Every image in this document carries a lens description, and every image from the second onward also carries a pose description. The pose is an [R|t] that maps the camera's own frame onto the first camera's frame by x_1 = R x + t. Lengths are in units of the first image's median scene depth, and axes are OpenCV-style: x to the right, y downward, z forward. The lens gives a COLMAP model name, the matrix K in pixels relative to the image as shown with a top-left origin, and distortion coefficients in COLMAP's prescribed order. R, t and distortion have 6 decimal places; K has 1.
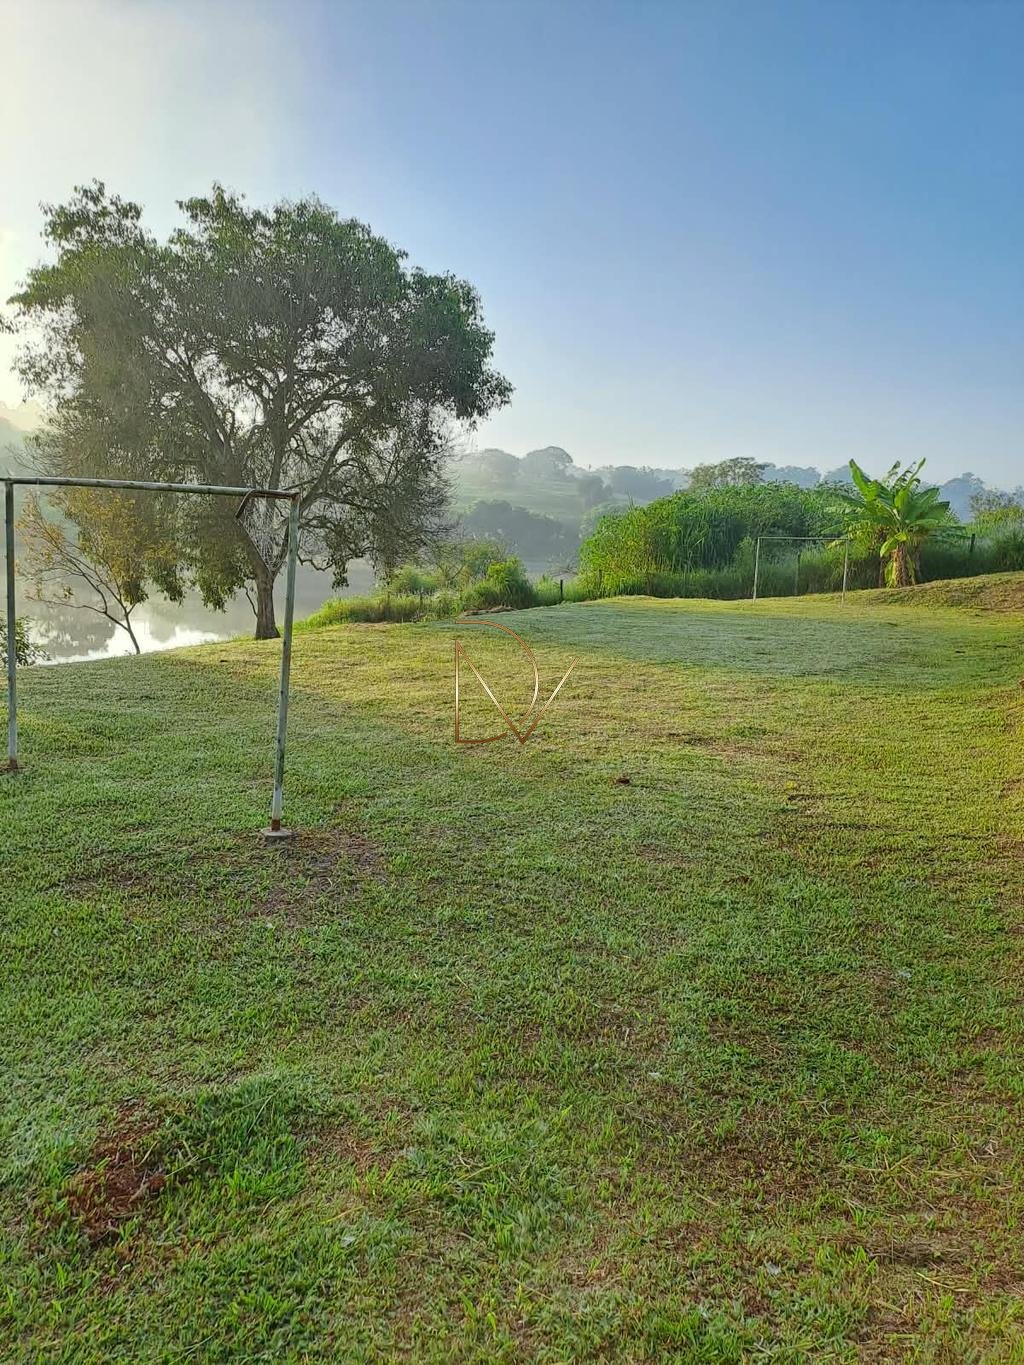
lens RADIAL K [[932.5, 0, 514.9], [0, 932.5, 661.7], [0, 0, 1]] dist [0.073859, 0.000948]
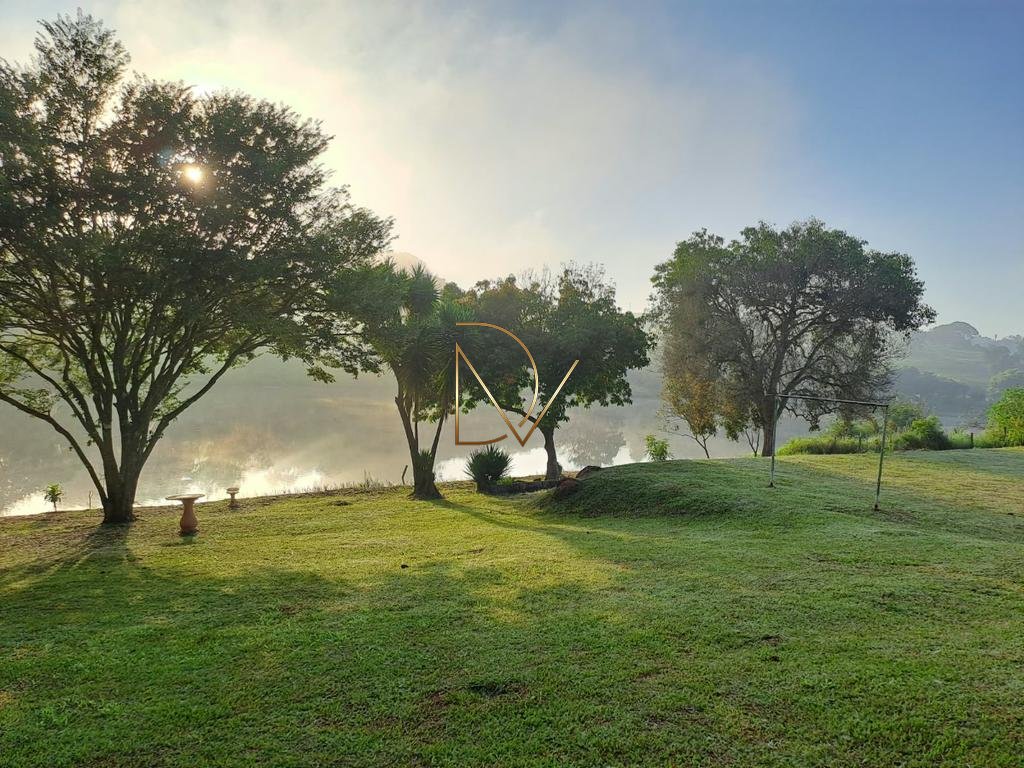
lens RADIAL K [[753.5, 0, 512.0], [0, 753.5, 373.6], [0, 0, 1]] dist [0.045594, -0.000972]
pose [[0.885001, 0.010377, -0.465473, -0.034992], [-0.079472, 0.988446, -0.129065, 0.037912], [0.458756, 0.151215, 0.875601, -0.456602]]
